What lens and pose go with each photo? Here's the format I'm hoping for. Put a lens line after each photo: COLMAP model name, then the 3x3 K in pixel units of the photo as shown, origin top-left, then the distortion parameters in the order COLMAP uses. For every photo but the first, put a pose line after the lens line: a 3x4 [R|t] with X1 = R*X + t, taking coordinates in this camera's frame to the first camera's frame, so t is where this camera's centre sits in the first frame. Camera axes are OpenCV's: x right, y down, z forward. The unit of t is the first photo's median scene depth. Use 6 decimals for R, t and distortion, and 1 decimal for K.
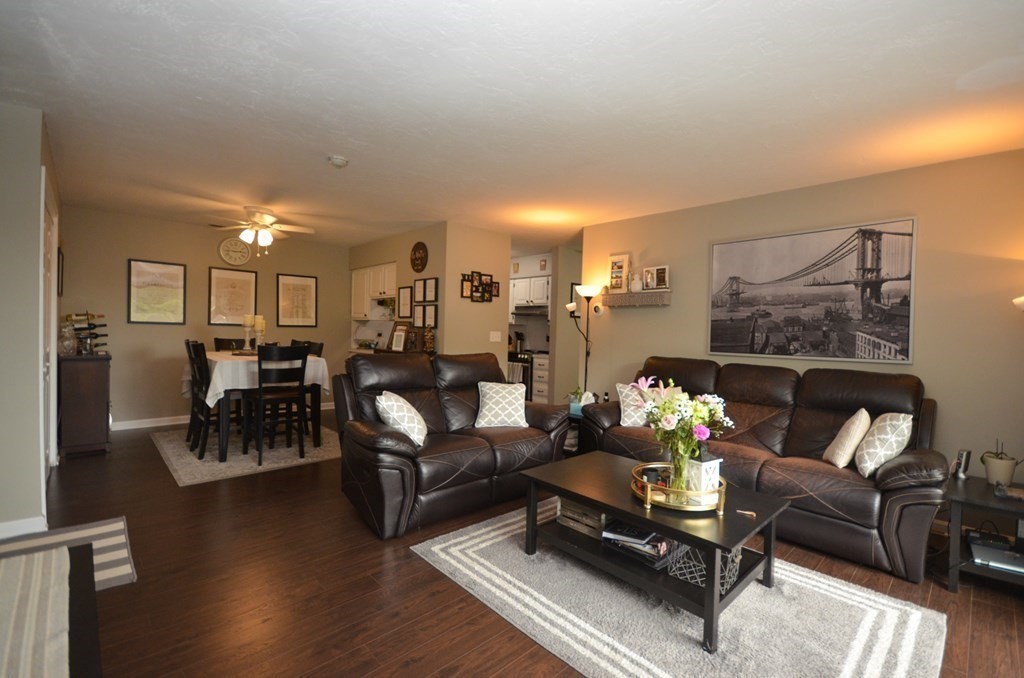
lens RADIAL K [[448.5, 0, 516.7], [0, 448.5, 342.5], [0, 0, 1]] dist [0.000221, -0.000360]
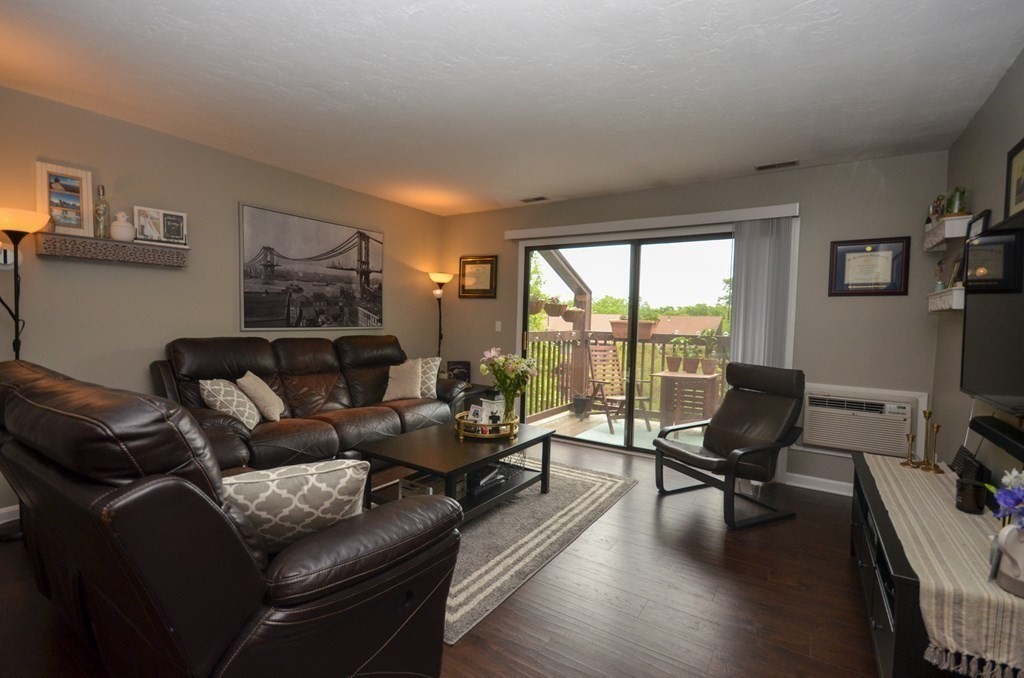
lens RADIAL K [[448.5, 0, 529.8], [0, 448.5, 342.5], [0, 0, 1]] dist [0.000221, -0.000360]
pose [[-0.238936, -0.083803, 0.967412, -0.559818], [-0.004099, 0.996347, 0.085297, -0.028377], [-0.971027, 0.016415, -0.238407, 0.669018]]
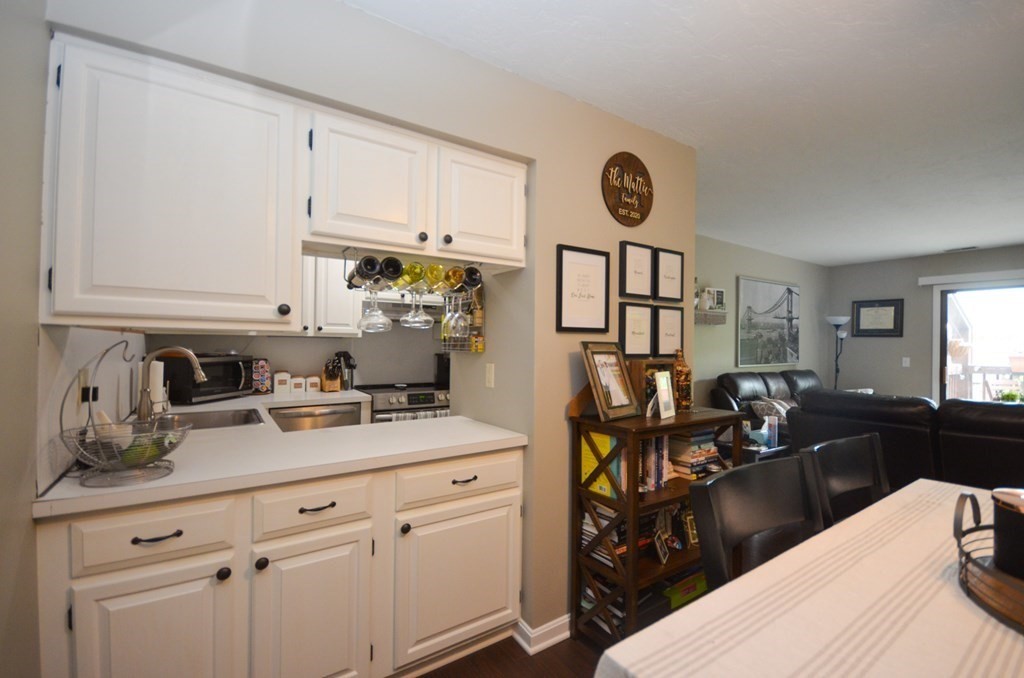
lens RADIAL K [[448.5, 0, 540.9], [0, 448.5, 341.1], [0, 0, 1]] dist [0.000221, -0.000360]
pose [[0.147782, -0.016846, 0.988876, -0.864104], [0.021208, 0.999679, 0.013860, -0.073983], [-0.988793, 0.018923, 0.148092, 1.360337]]
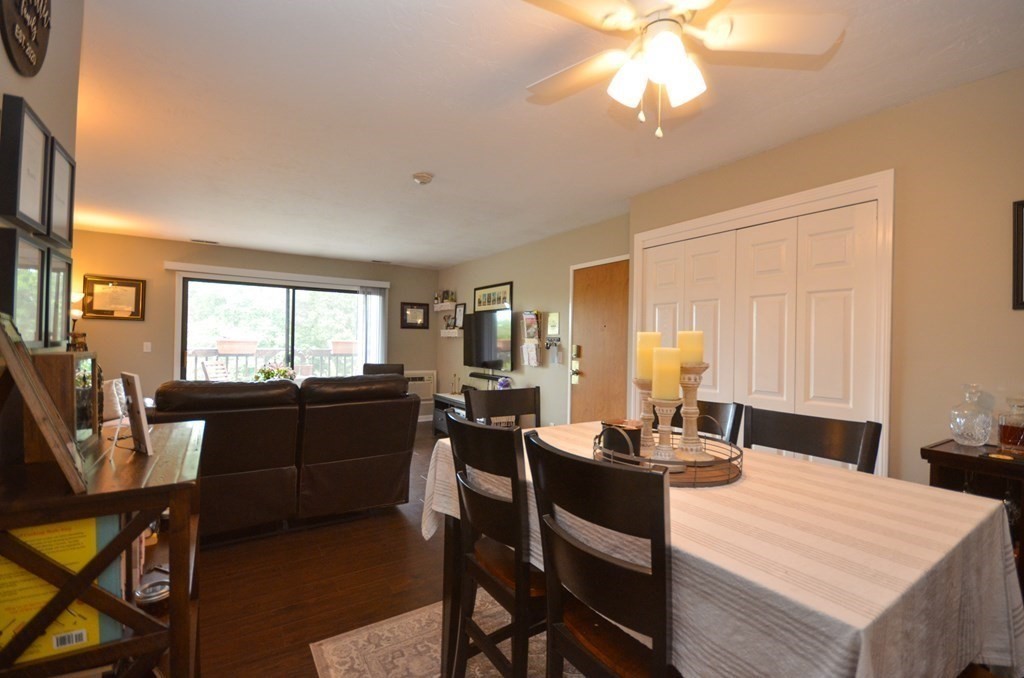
lens RADIAL K [[448.5, 0, 515.2], [0, 448.5, 338.9], [0, 0, 1]] dist [0.000221, -0.000360]
pose [[-0.981732, -0.046353, 0.184537, -0.635473], [-0.041691, 0.998708, 0.029067, -0.073719], [-0.185645, 0.020842, -0.982396, 1.545442]]
